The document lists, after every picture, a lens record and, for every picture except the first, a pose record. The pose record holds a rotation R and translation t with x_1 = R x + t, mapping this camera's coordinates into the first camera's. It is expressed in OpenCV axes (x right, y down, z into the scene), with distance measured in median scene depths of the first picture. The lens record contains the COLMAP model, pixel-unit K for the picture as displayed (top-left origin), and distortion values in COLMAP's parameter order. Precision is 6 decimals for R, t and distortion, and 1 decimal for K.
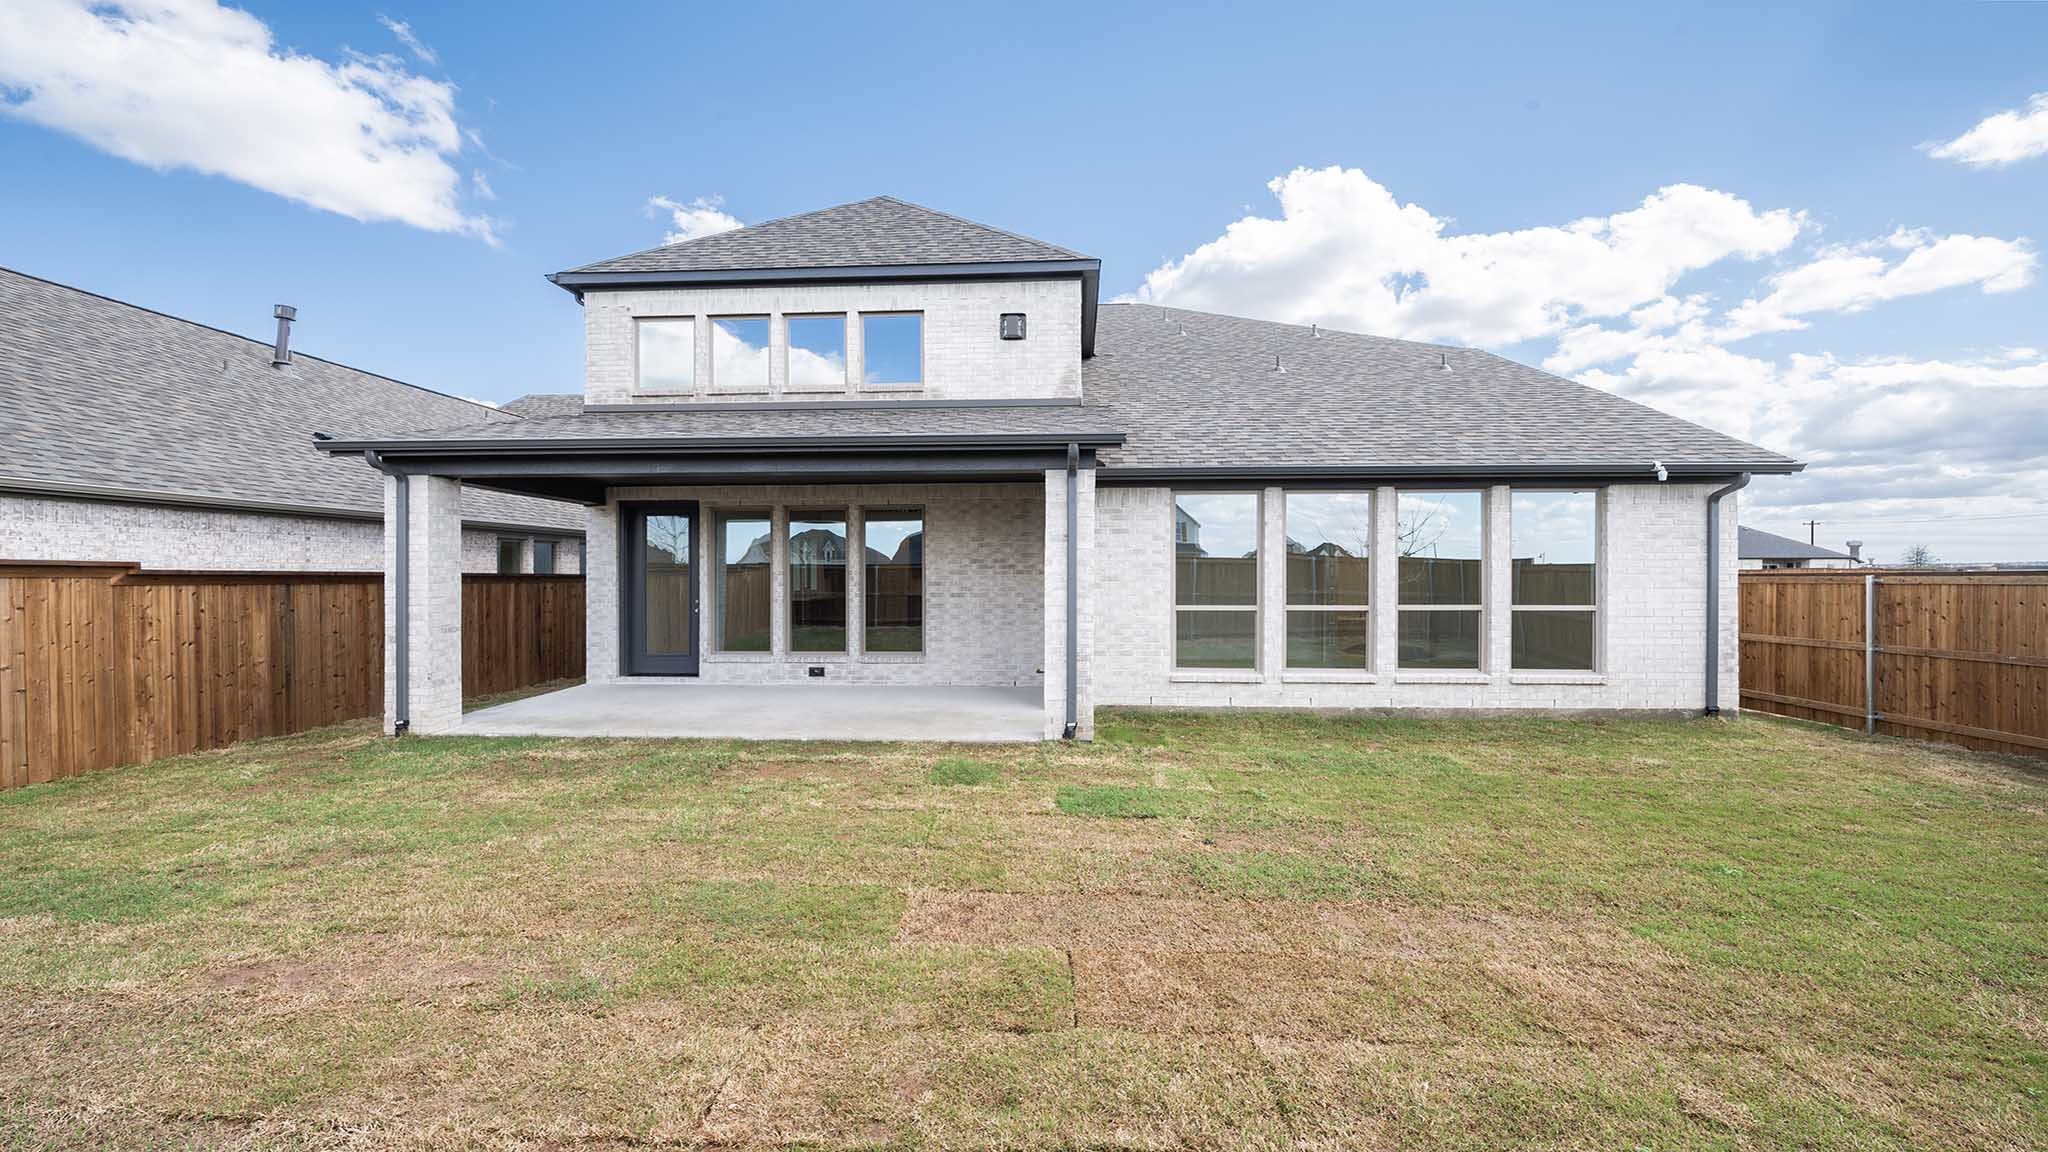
lens RADIAL K [[900.4, 0, 1023.4], [0, 900.4, 579.6], [0, 0, 1]] dist [0.000078, 0.000026]
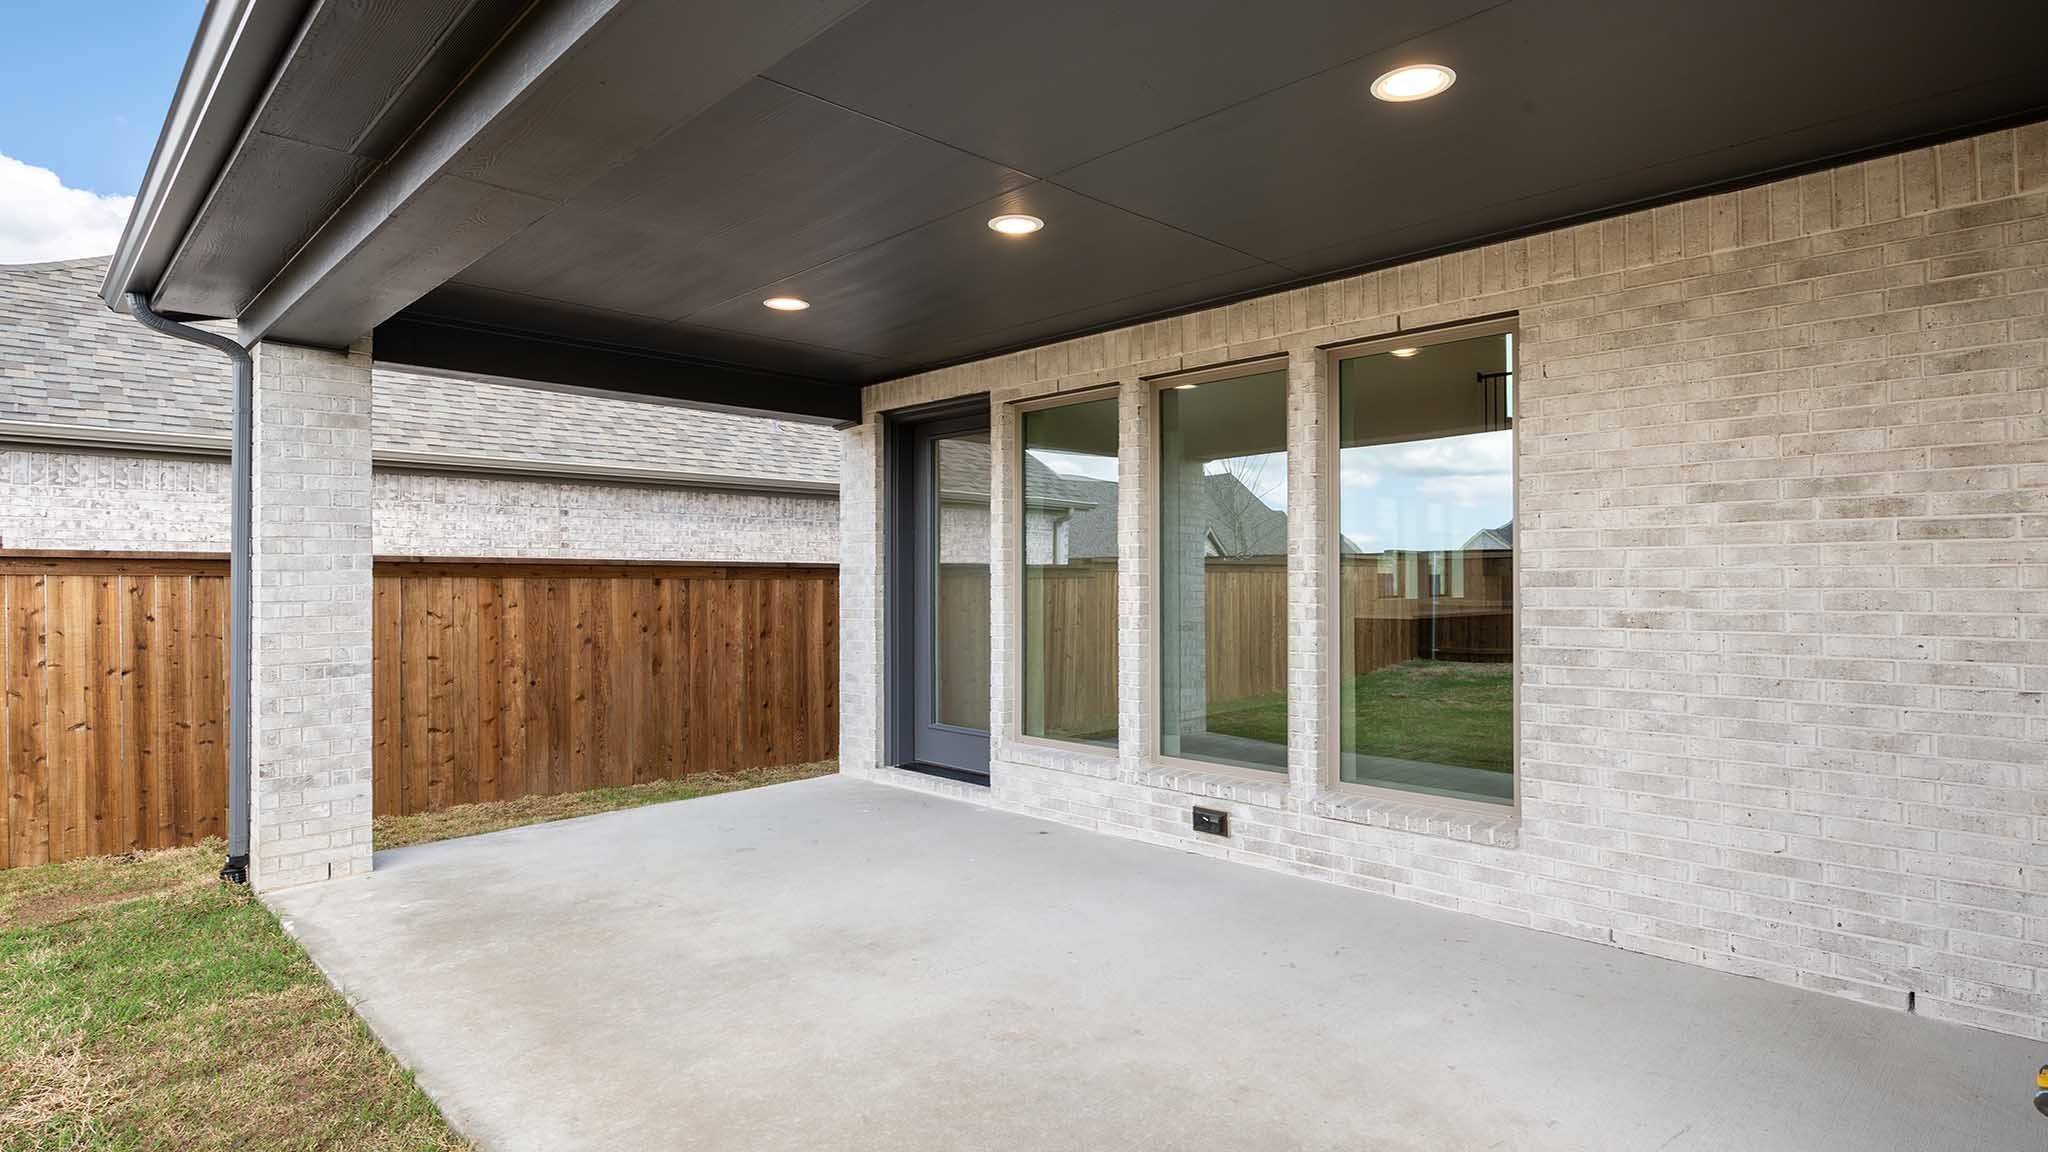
lens RADIAL K [[1081.5, 0, 1024.3], [0, 1081.5, 570.5], [0, 0, 1]] dist [0.002391, -0.000644]
pose [[0.731333, -0.004810, -0.682004, 0.014249], [-0.002399, 0.999951, -0.009625, 0.005666], [0.682016, 0.008675, 0.731285, 0.633009]]
